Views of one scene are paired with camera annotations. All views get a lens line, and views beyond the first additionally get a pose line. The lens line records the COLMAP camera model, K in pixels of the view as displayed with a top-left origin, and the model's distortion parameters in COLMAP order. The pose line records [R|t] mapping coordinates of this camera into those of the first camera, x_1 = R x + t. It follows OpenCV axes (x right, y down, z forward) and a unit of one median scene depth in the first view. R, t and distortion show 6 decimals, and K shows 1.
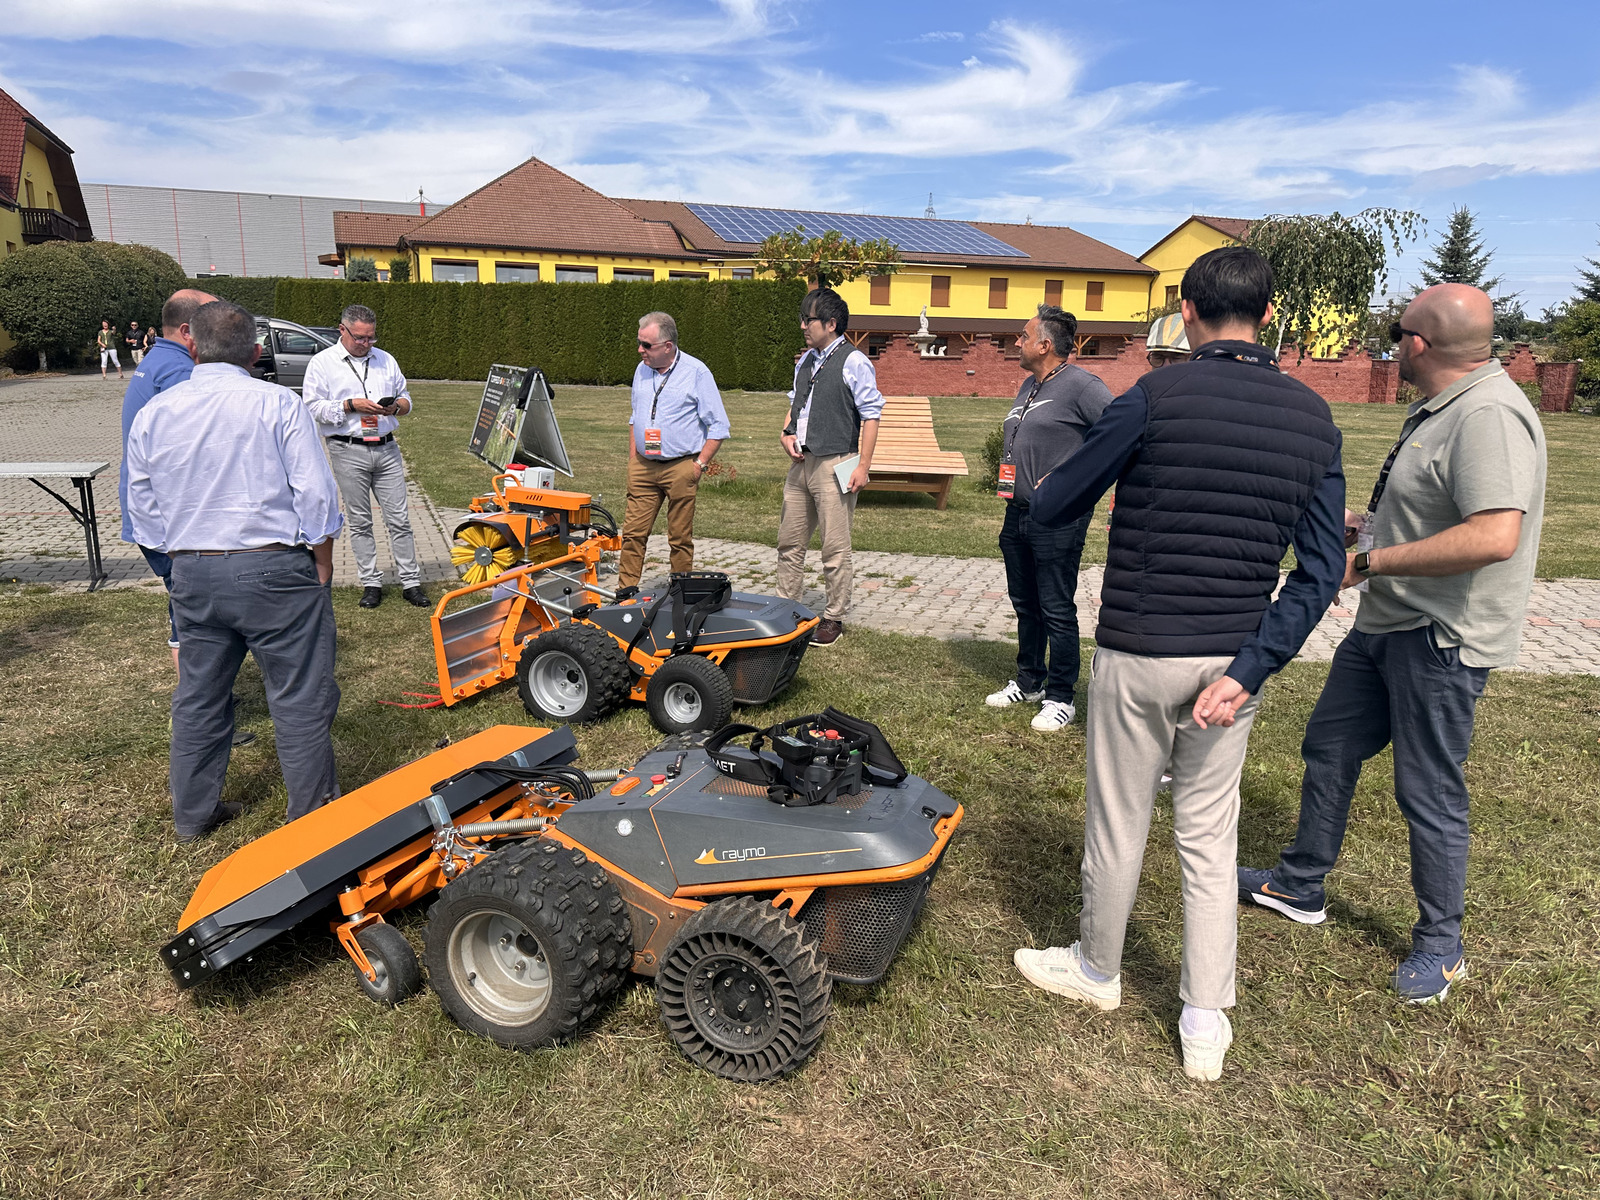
lens RADIAL K [[1126.2, 0, 800.0], [0, 1126.2, 600.0], [0, 0, 1]] dist [0.070832, -0.119723]
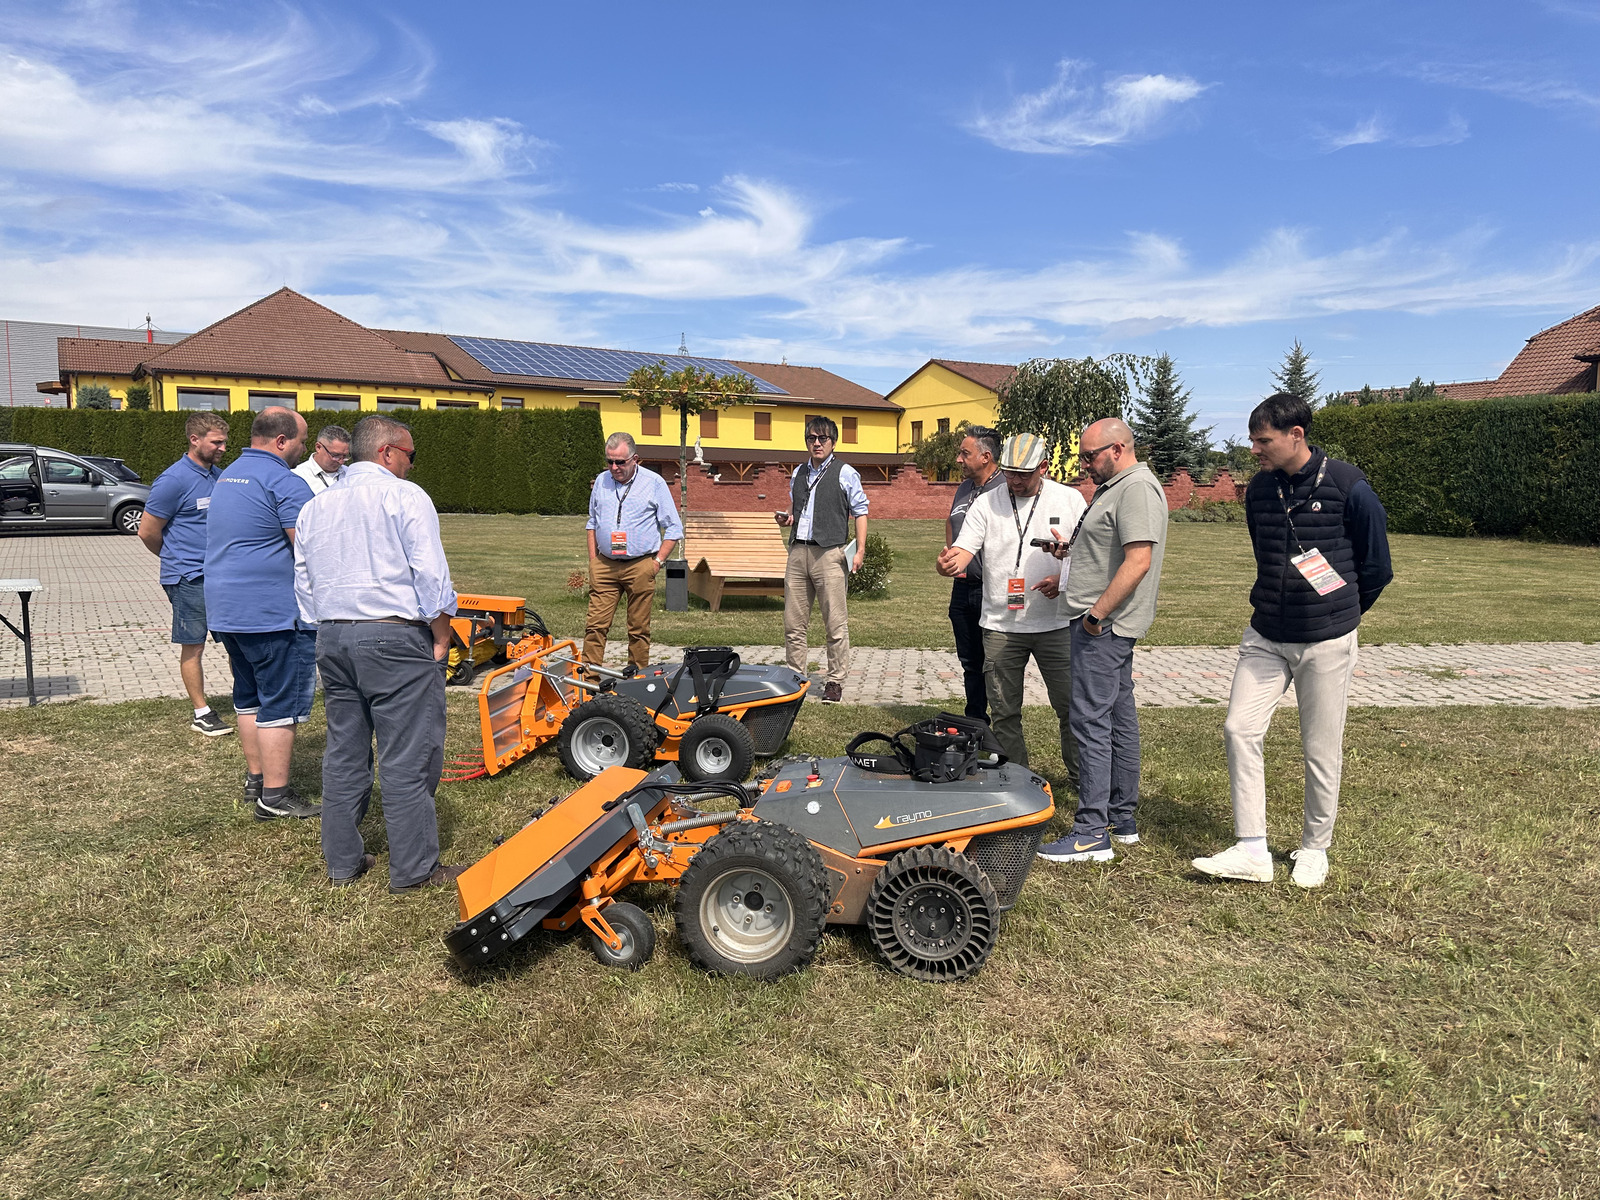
lens RADIAL K [[1126.2, 0, 800.0], [0, 1126.2, 600.0], [0, 0, 1]] dist [0.070832, -0.119723]
pose [[0.976870, -0.028337, 0.211950, -0.155487], [0.051763, 0.993038, -0.105810, 0.035883], [-0.207476, 0.114333, 0.971536, -0.099344]]
